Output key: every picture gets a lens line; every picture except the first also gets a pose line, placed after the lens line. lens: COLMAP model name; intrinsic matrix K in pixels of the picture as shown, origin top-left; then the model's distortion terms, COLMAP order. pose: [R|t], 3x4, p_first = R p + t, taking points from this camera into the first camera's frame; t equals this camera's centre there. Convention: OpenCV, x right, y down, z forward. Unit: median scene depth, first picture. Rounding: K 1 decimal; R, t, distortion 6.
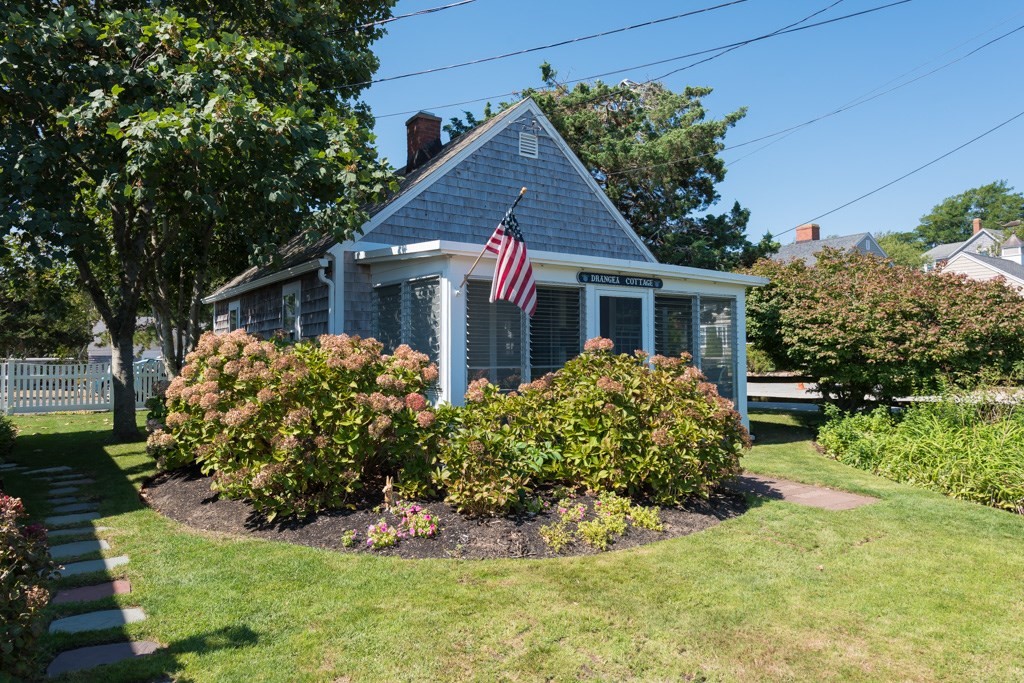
lens RADIAL K [[690.3, 0, 514.6], [0, 690.3, 348.6], [0, 0, 1]] dist [0.030705, -0.006039]
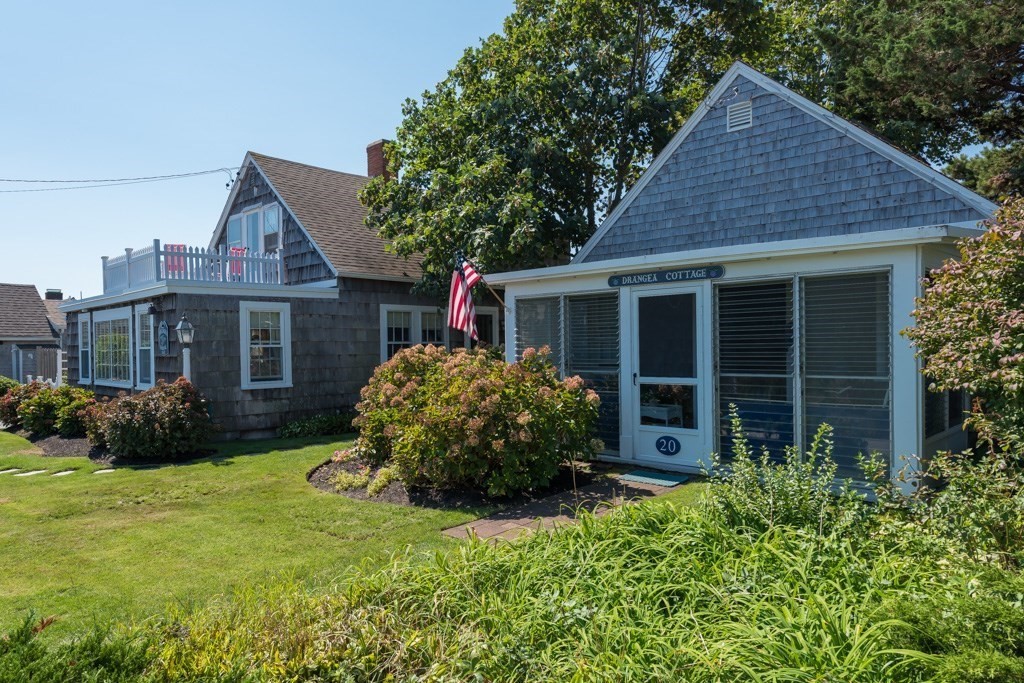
lens RADIAL K [[690.3, 0, 514.2], [0, 690.3, 349.0], [0, 0, 1]] dist [0.030705, -0.006039]
pose [[0.190967, 0.003339, -0.981591, 0.910046], [0.026566, 0.999610, 0.008568, -0.019530], [0.981237, -0.027713, 0.190804, 0.612632]]
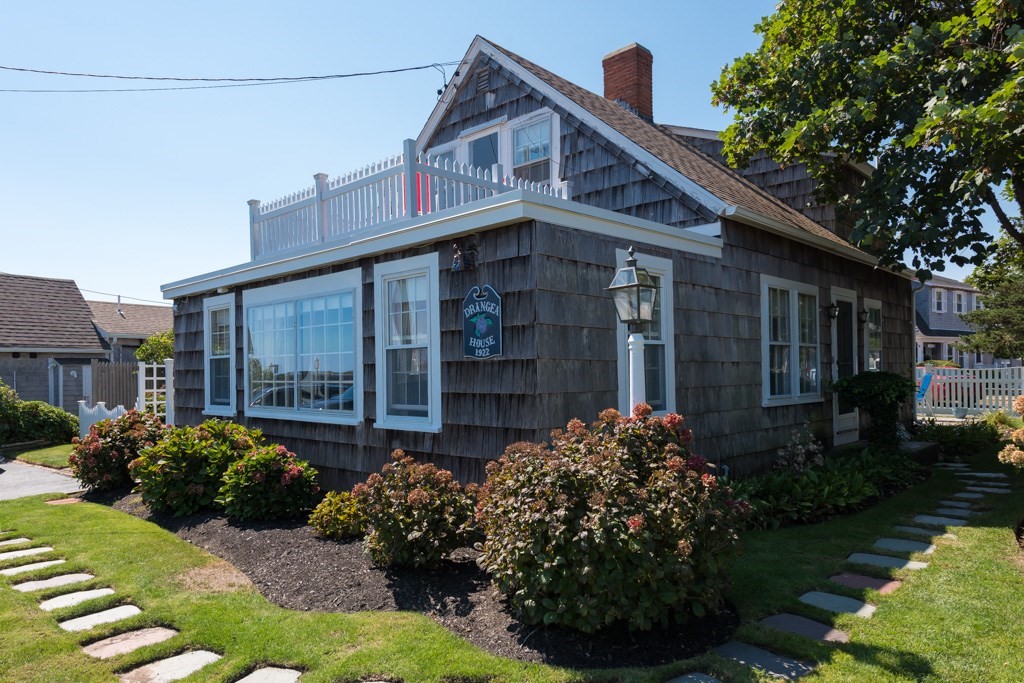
lens RADIAL K [[690.3, 0, 520.1], [0, 690.3, 362.6], [0, 0, 1]] dist [0.030705, -0.006039]
pose [[0.212526, -0.011529, -0.977087, 0.904967], [0.028135, 0.999588, -0.005675, -0.019442], [0.976750, -0.026284, 0.212763, 0.609503]]
